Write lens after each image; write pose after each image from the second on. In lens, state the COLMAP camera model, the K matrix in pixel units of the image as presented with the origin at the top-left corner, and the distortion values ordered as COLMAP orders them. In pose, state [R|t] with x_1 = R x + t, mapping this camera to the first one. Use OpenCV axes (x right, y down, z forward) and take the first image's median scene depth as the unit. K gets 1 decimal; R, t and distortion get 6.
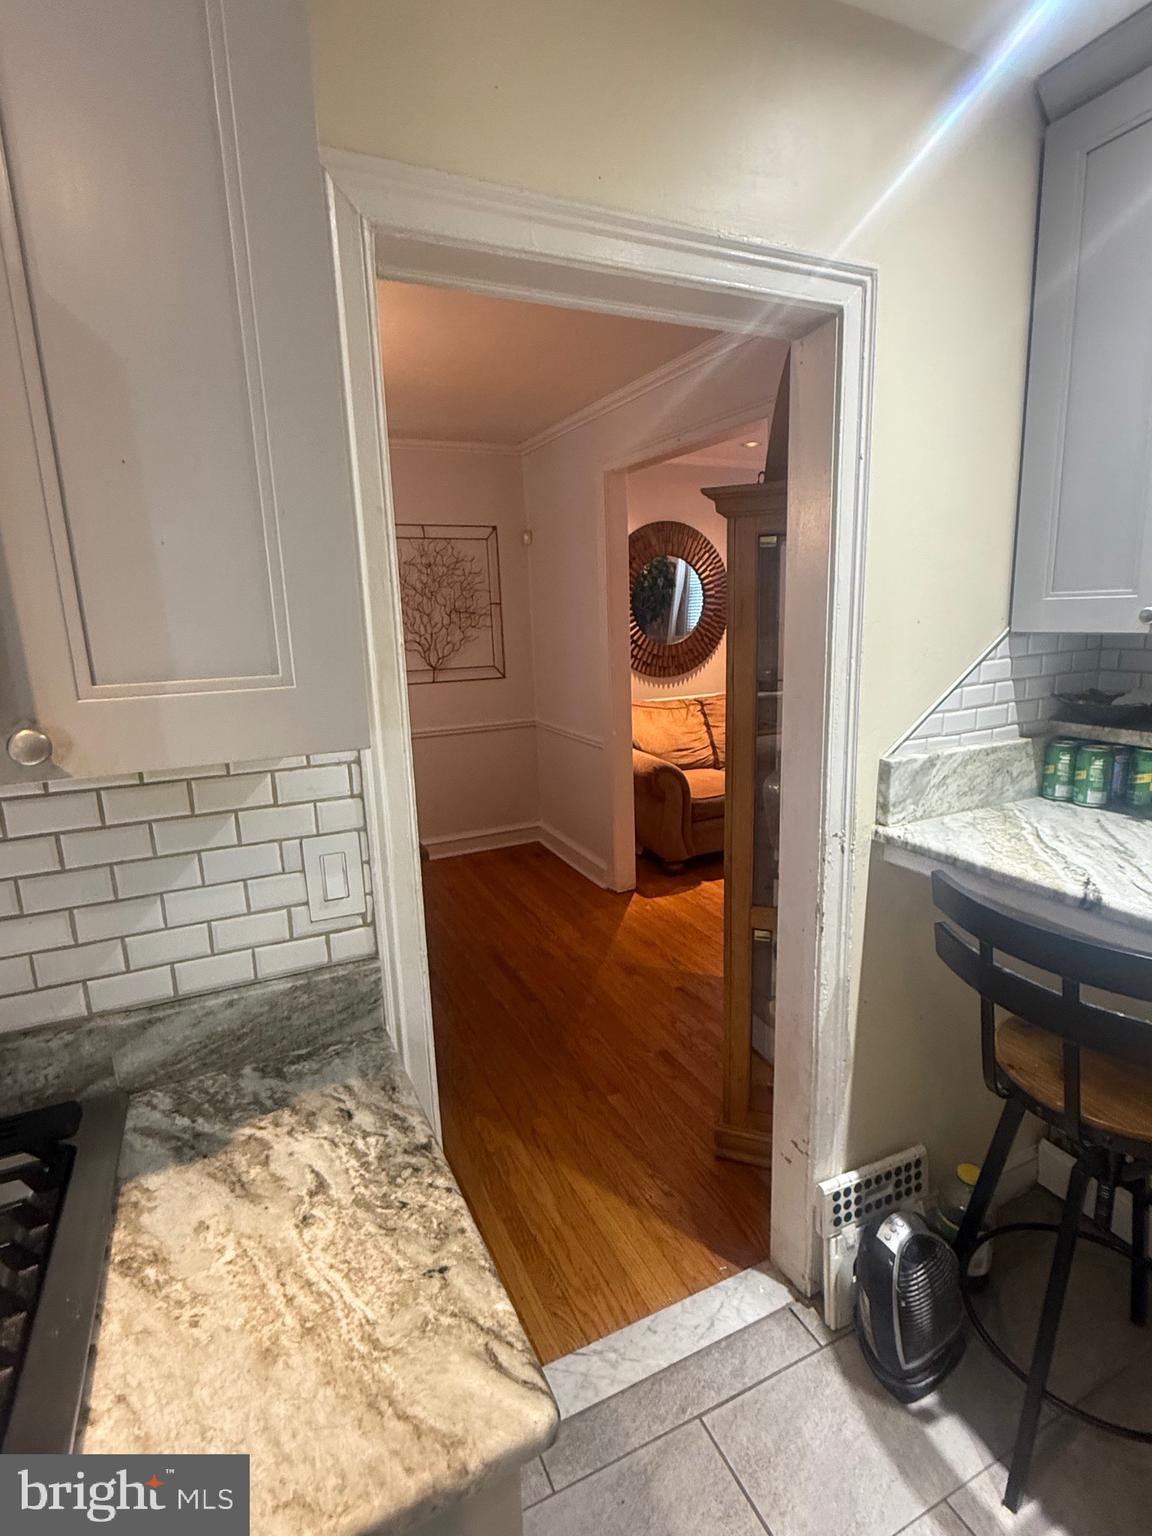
lens RADIAL K [[759.6, 0, 584.3], [0, 759.6, 767.2], [0, 0, 1]] dist [-0.000356, 0.000249]
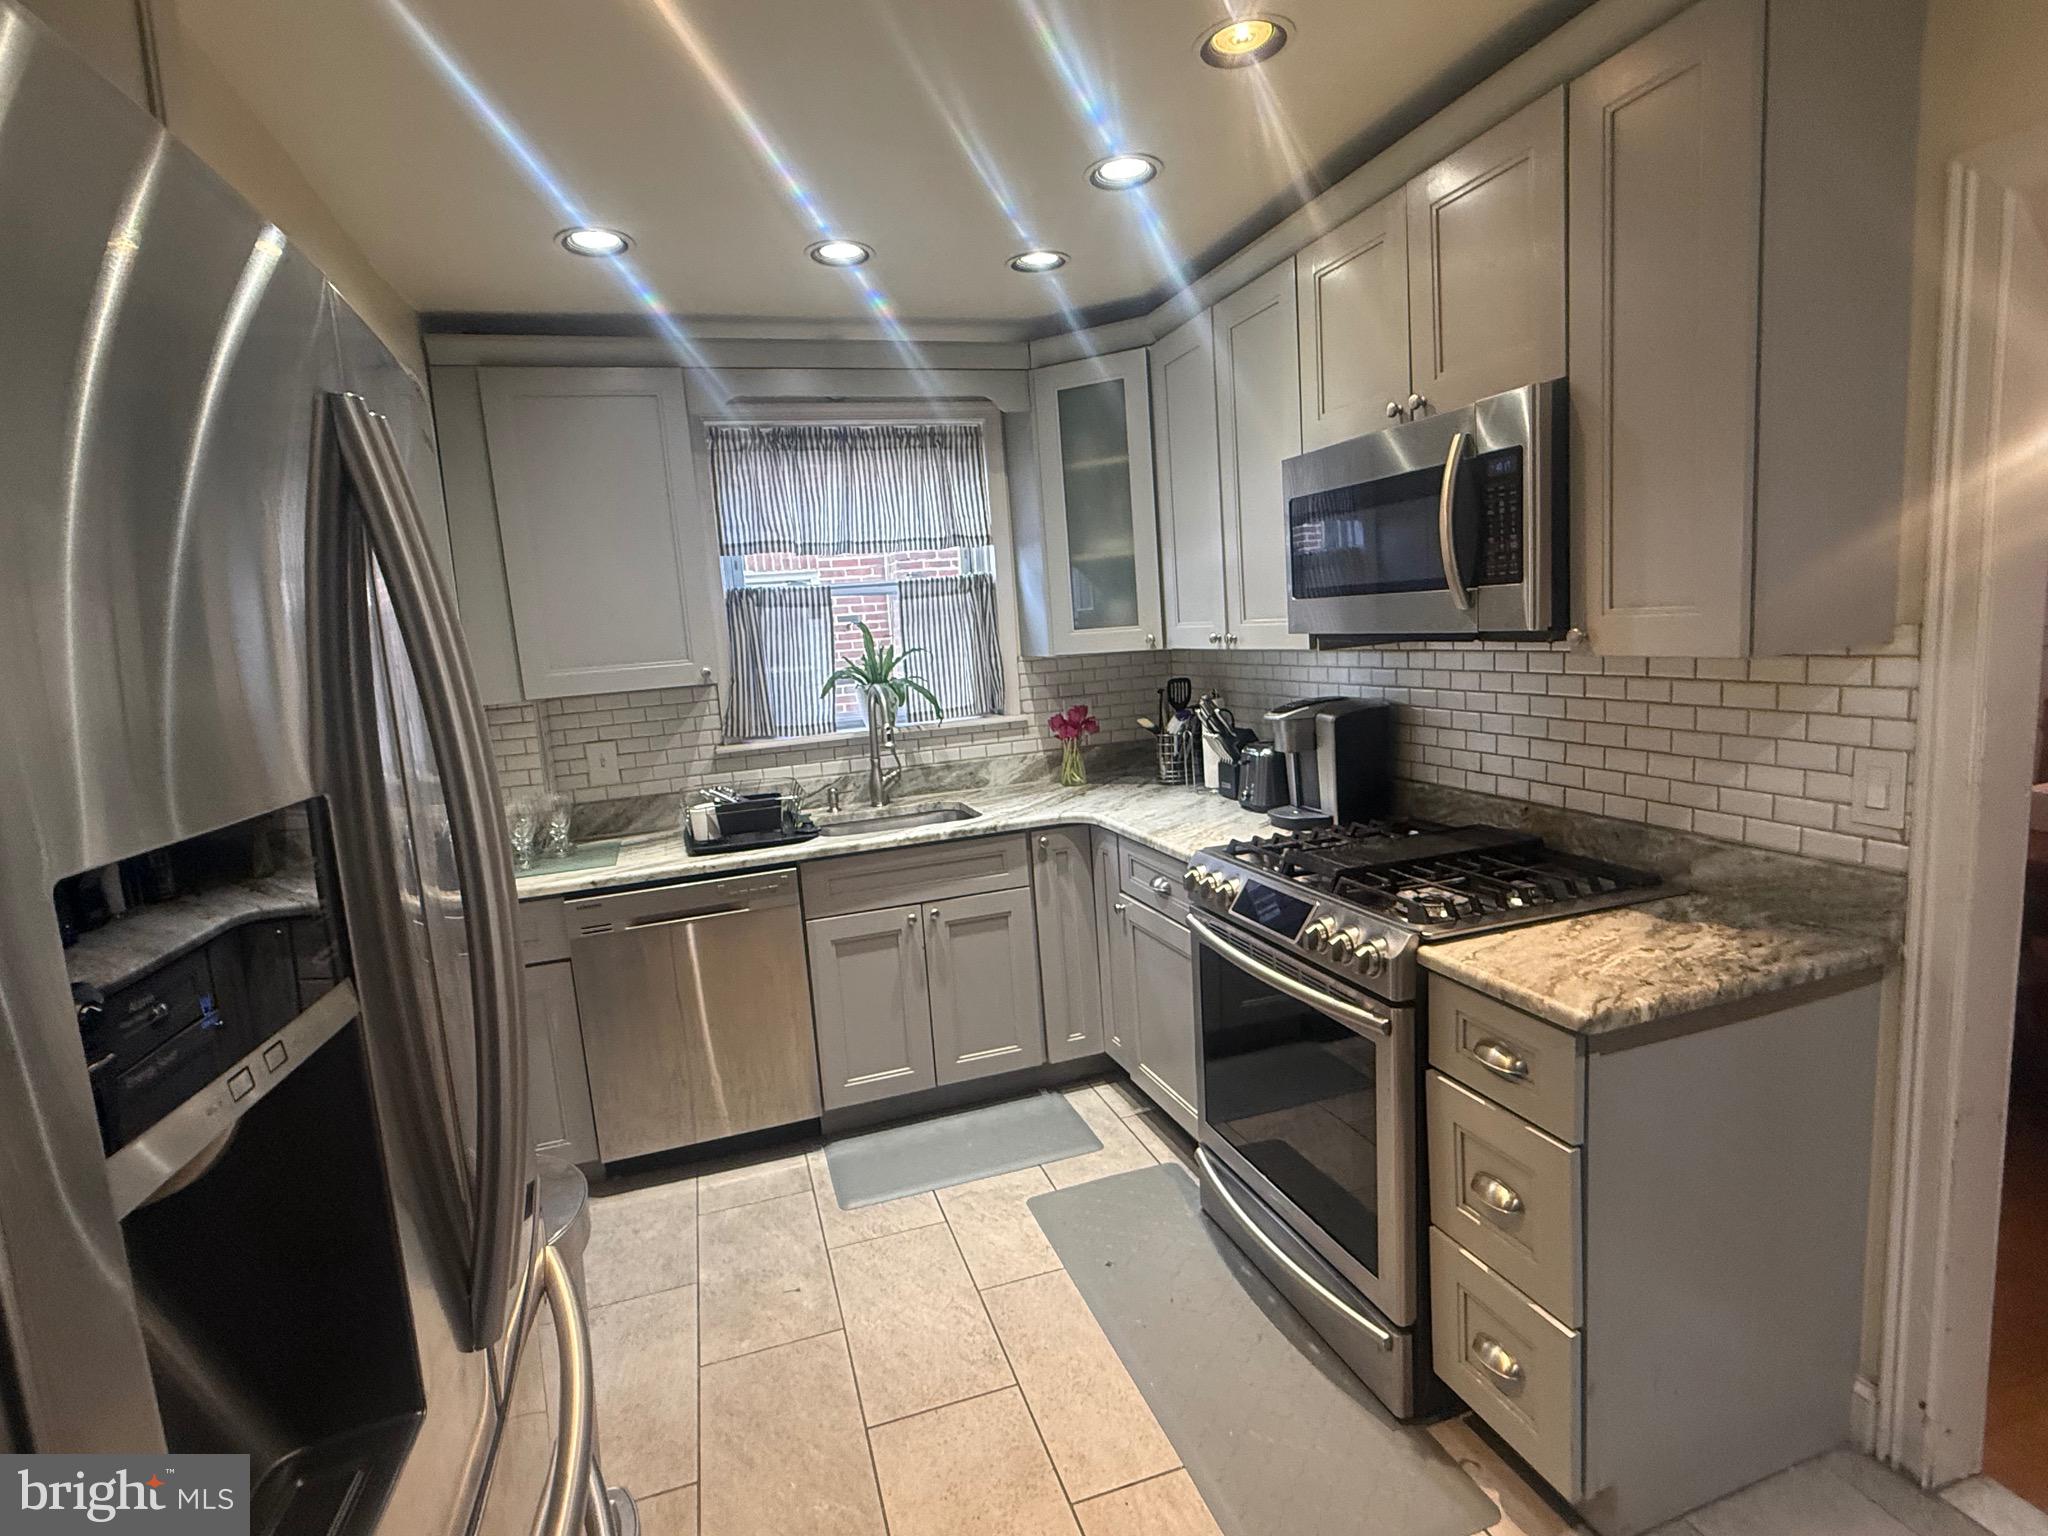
lens RADIAL K [[1012.9, 0, 1018.6], [0, 1012.9, 764.4], [0, 0, 1]] dist [-0.000356, 0.000249]
pose [[-0.139267, 0.179252, -0.973896, 1.116781], [-0.128926, 0.971827, 0.197308, -0.018060], [0.981826, 0.153039, -0.112233, -0.072462]]
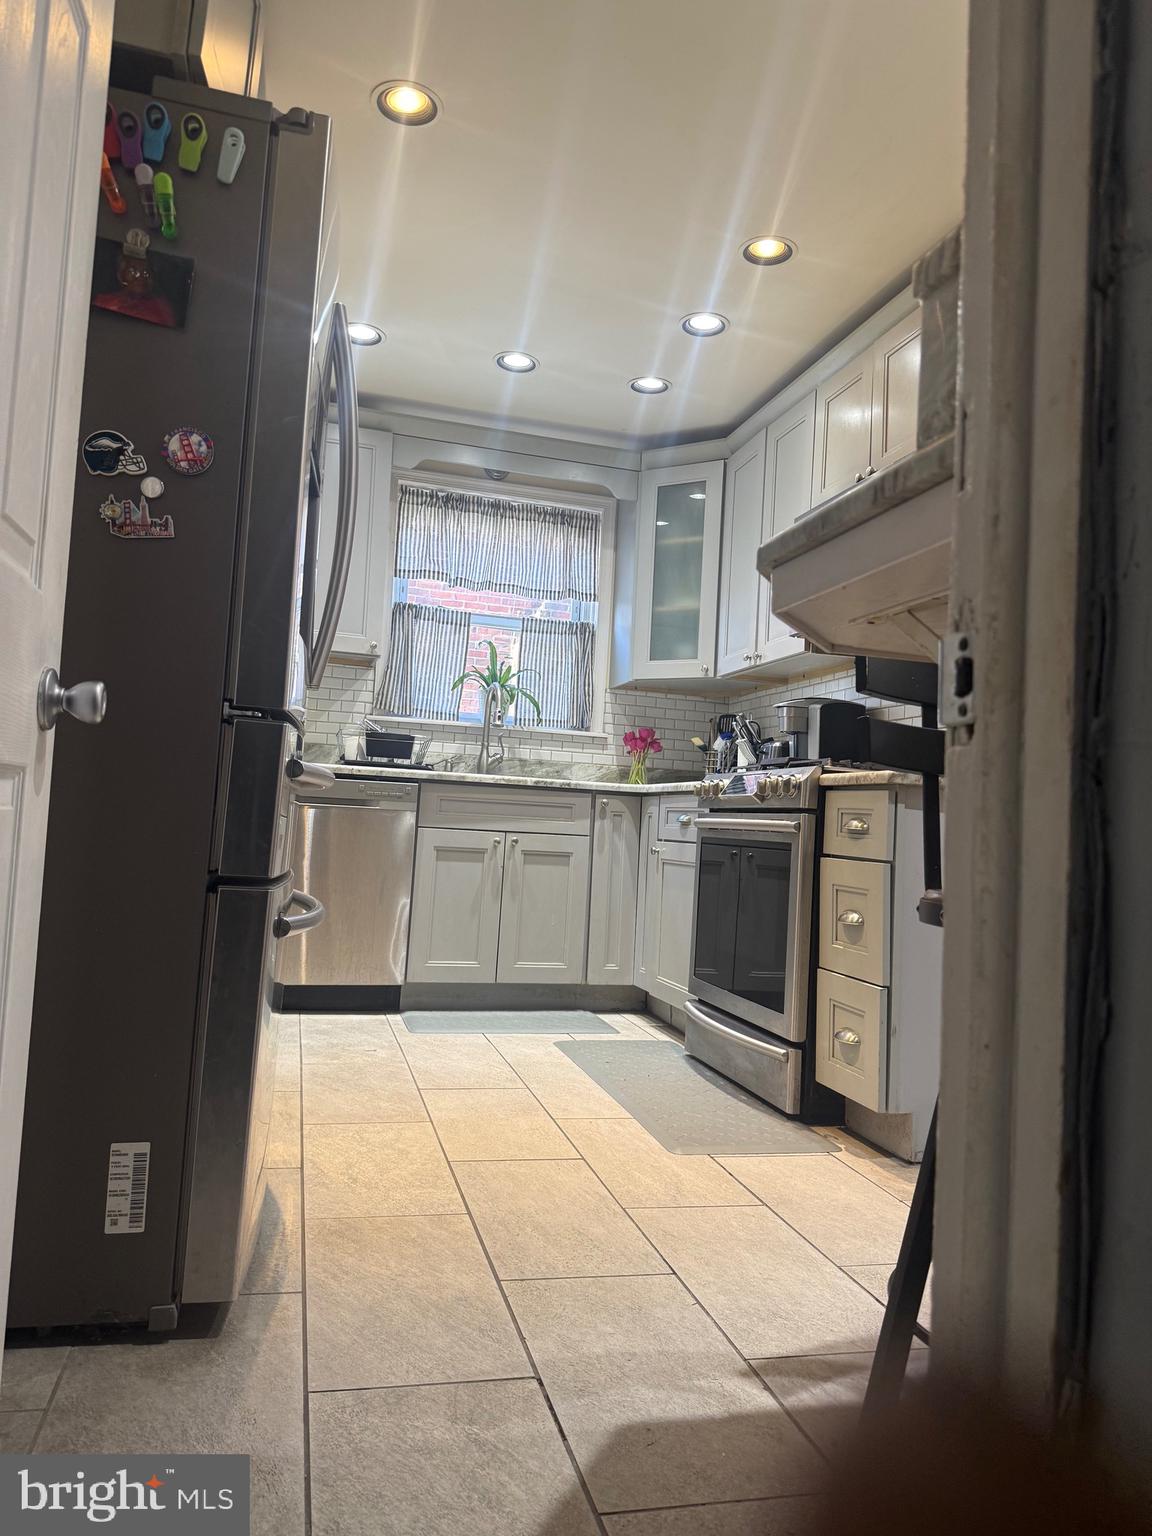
lens RADIAL K [[1089.7, 0, 579.0], [0, 1089.7, 782.0], [0, 0, 1]] dist [0.081569, -0.093029]
pose [[-0.193987, -0.033710, -0.980425, 2.098606], [-0.249952, 0.968123, 0.016169, 0.513881], [0.948627, 0.248195, -0.196230, 0.304204]]
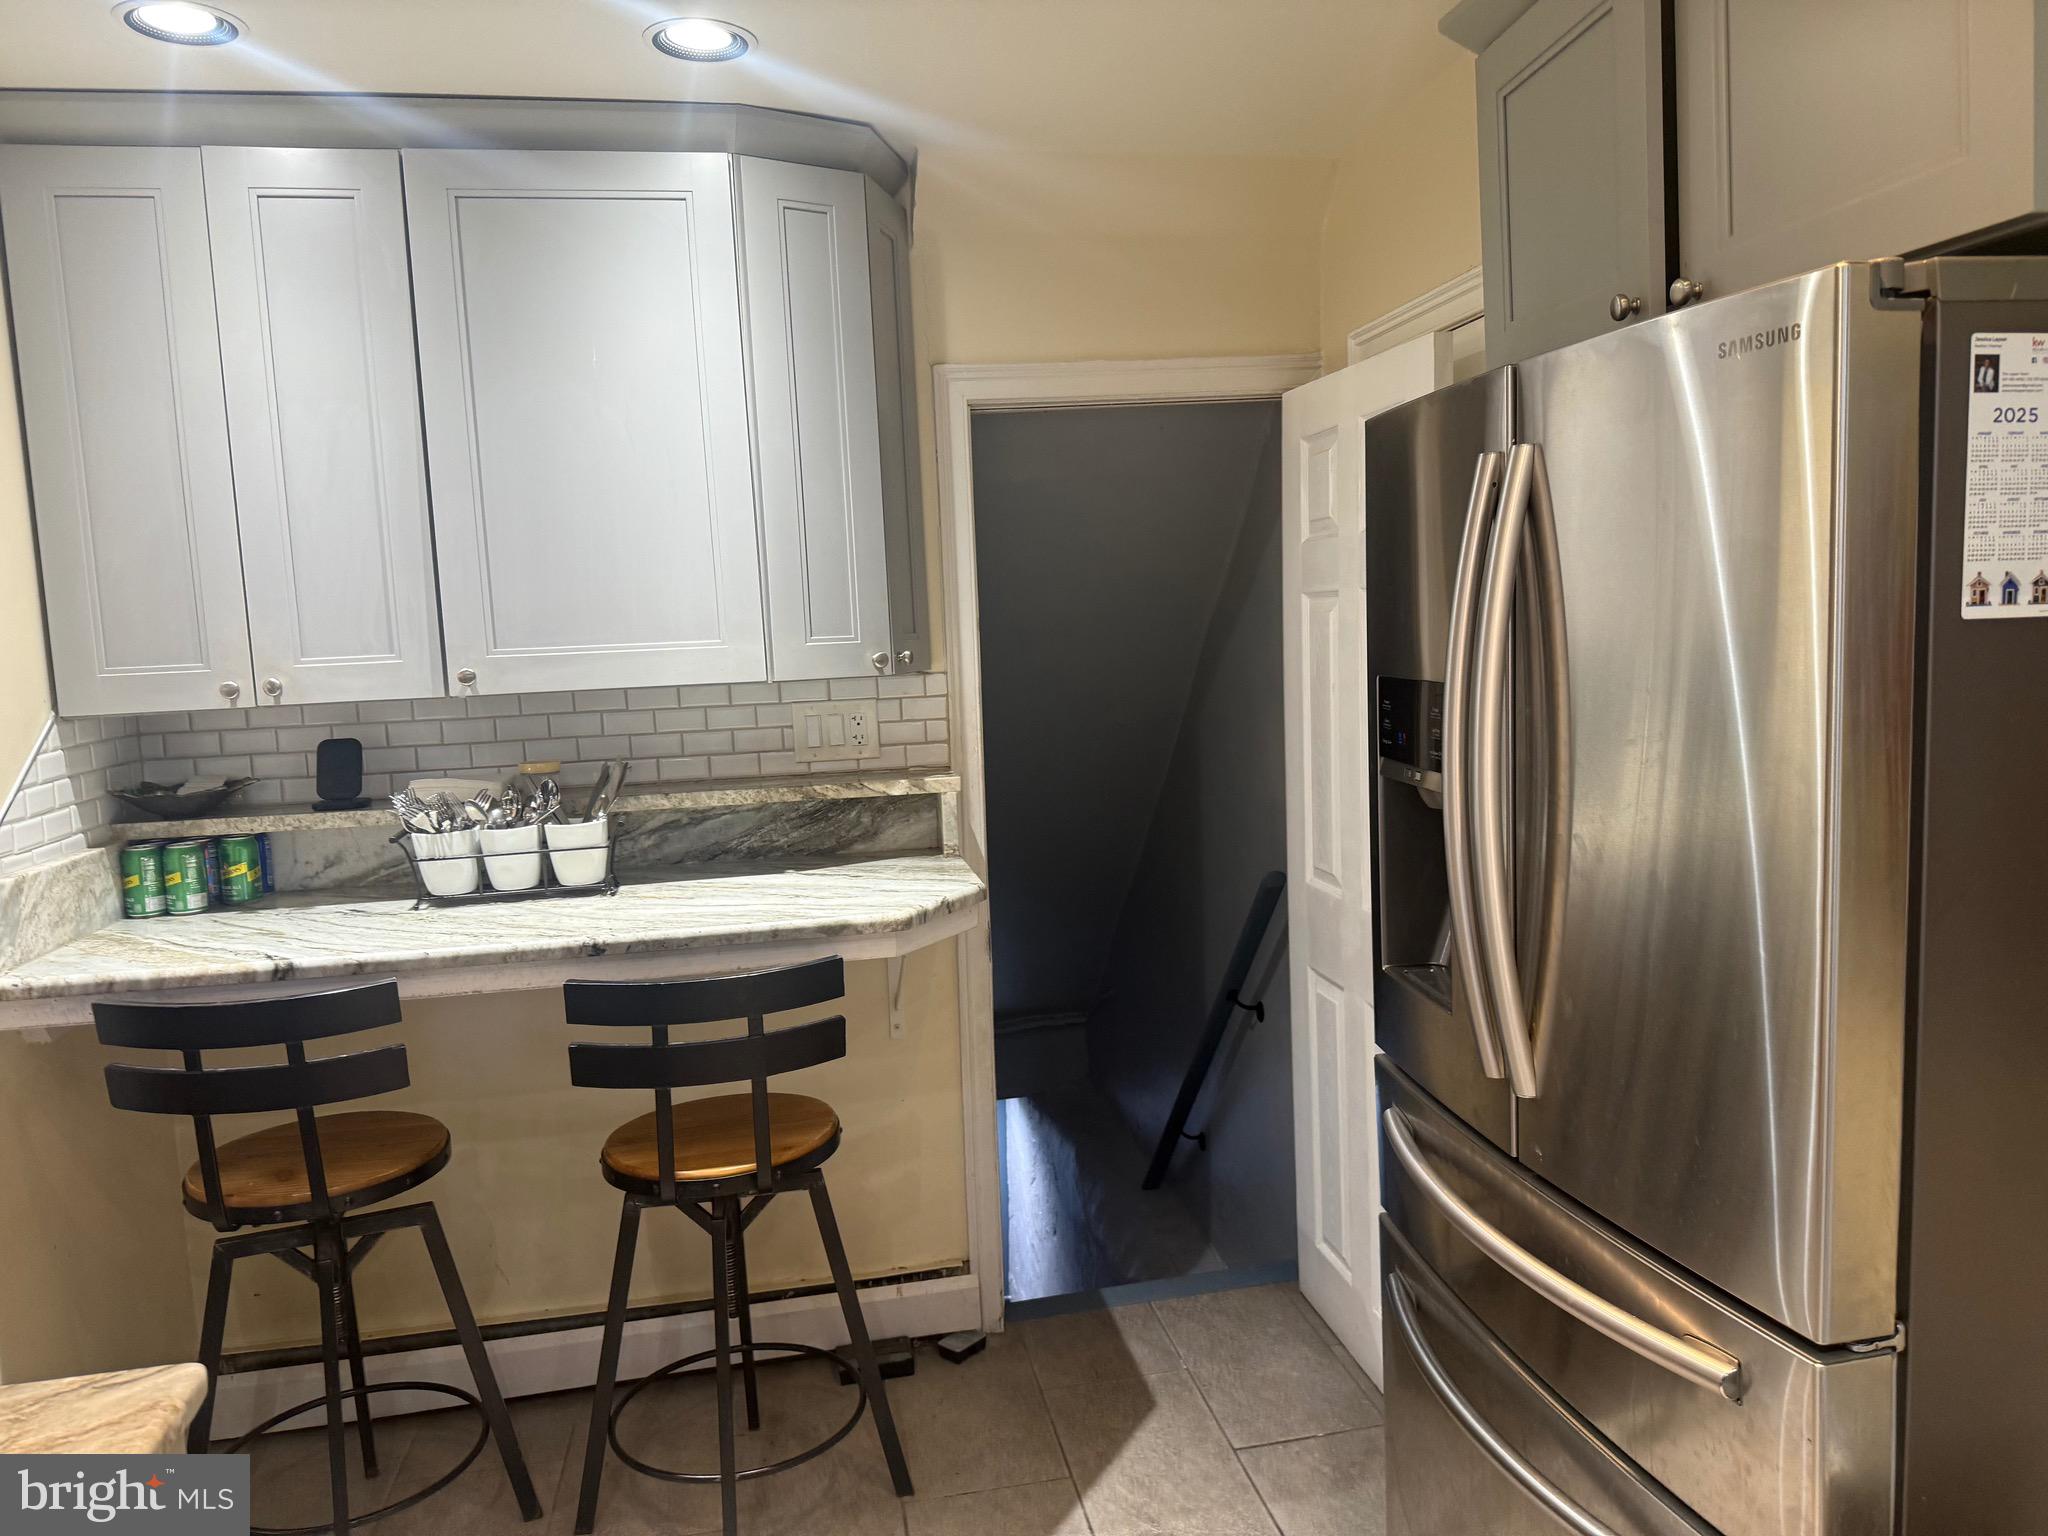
lens RADIAL K [[1452.9, 0, 1034.4], [0, 1452.9, 764.2], [0, 0, 1]] dist [0.081569, -0.093029]
pose [[0.259261, -0.073282, 0.963023, -0.837165], [0.228009, 0.973576, 0.012702, 0.104133], [-0.938507, 0.216285, 0.269119, -0.458025]]
